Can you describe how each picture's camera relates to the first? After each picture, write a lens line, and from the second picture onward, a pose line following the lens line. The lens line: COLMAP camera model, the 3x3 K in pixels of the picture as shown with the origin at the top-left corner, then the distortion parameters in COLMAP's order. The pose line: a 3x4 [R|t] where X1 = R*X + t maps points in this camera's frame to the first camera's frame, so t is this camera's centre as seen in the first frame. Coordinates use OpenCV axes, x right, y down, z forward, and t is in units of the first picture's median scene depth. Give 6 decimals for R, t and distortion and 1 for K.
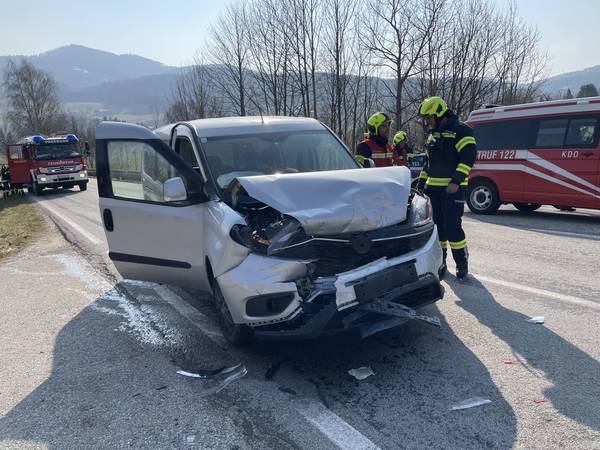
lens RADIAL K [[451.3, 0, 300.3], [0, 451.3, 229.7], [0, 0, 1]] dist [0.078602, -0.088939]
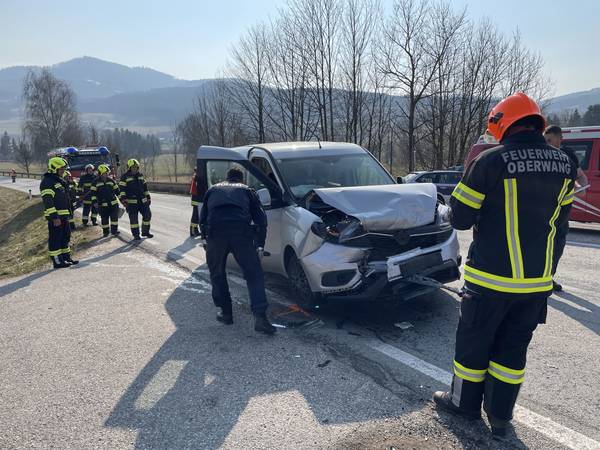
lens RADIAL K [[451.3, 0, 302.5], [0, 451.3, 229.7], [0, 0, 1]] dist [0.078602, -0.088939]
pose [[0.999775, 0.019001, -0.009392, -0.101021], [-0.019266, 0.999397, -0.028897, 0.033037], [0.008838, 0.029072, 0.999538, -0.255012]]
